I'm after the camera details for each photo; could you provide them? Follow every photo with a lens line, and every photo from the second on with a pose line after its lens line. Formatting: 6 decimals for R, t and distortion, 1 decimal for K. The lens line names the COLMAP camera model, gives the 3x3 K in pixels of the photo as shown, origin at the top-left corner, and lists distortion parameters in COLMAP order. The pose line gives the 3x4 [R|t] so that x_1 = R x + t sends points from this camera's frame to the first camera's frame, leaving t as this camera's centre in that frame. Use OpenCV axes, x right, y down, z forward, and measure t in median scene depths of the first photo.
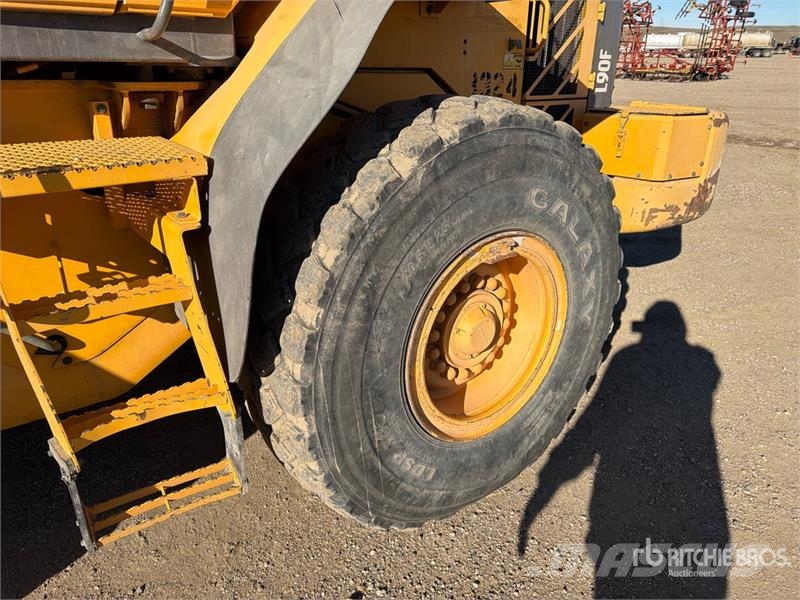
lens RADIAL K [[563.5, 0, 393.0], [0, 563.5, 299.2], [0, 0, 1]] dist [0.081424, -0.089817]
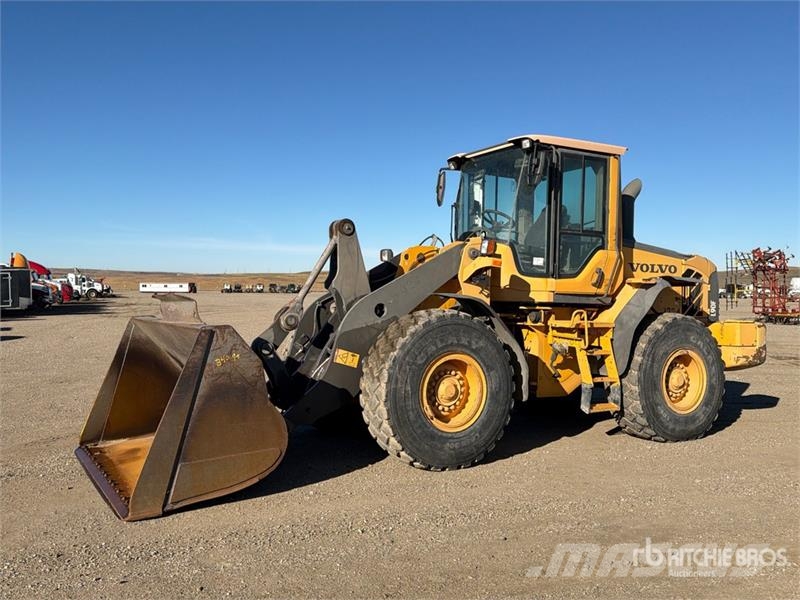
lens RADIAL K [[721.8, 0, 400.0], [0, 721.8, 300.0], [0, 0, 1]] dist [0.146572, -0.330983]
pose [[0.993131, 0.005012, -0.116899, -0.744353], [-0.050062, 0.921216, -0.385817, 1.049804], [0.105756, 0.389019, 0.915139, -2.514887]]
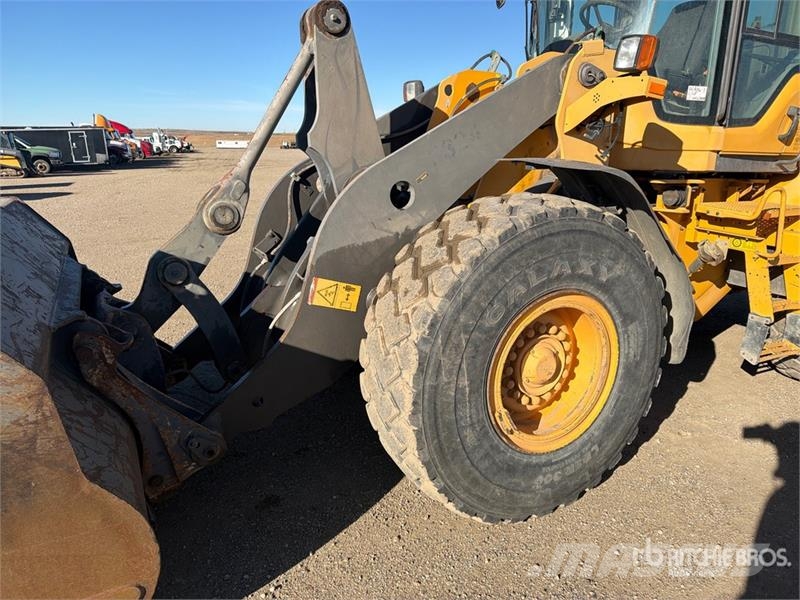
lens RADIAL K [[558.2, 0, 406.3], [0, 558.2, 297.1], [0, 0, 1]] dist [0.090967, -0.124295]
pose [[0.989281, 0.036829, -0.141305, -0.981890], [-0.057665, 0.987554, -0.146329, 0.353603], [0.134157, 0.152908, 0.979092, -0.951393]]
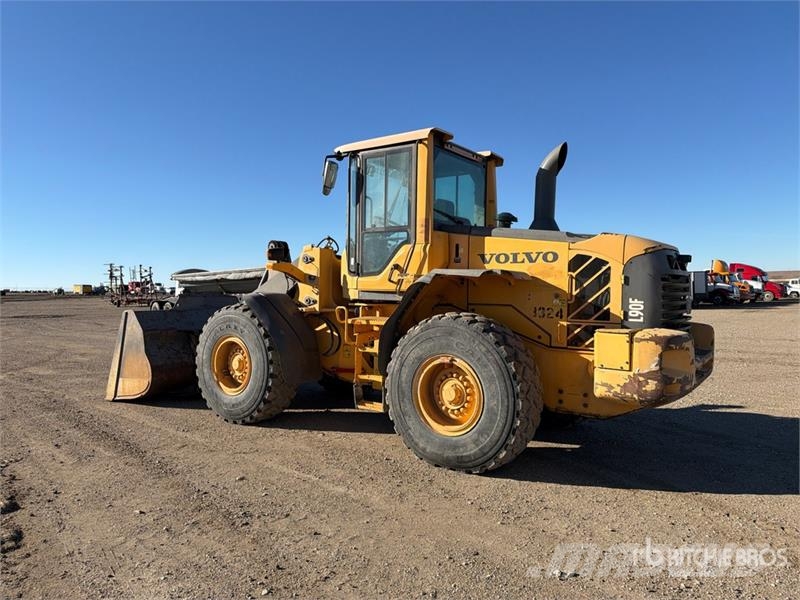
lens RADIAL K [[558.2, 0, 406.3], [0, 558.2, 297.1], [0, 0, 1]] dist [0.090967, -0.124295]
pose [[0.304865, 0.005881, -0.952377, 2.054725], [-0.372000, 0.921281, -0.113391, 0.011781], [0.876740, 0.388853, 0.283054, -0.100688]]
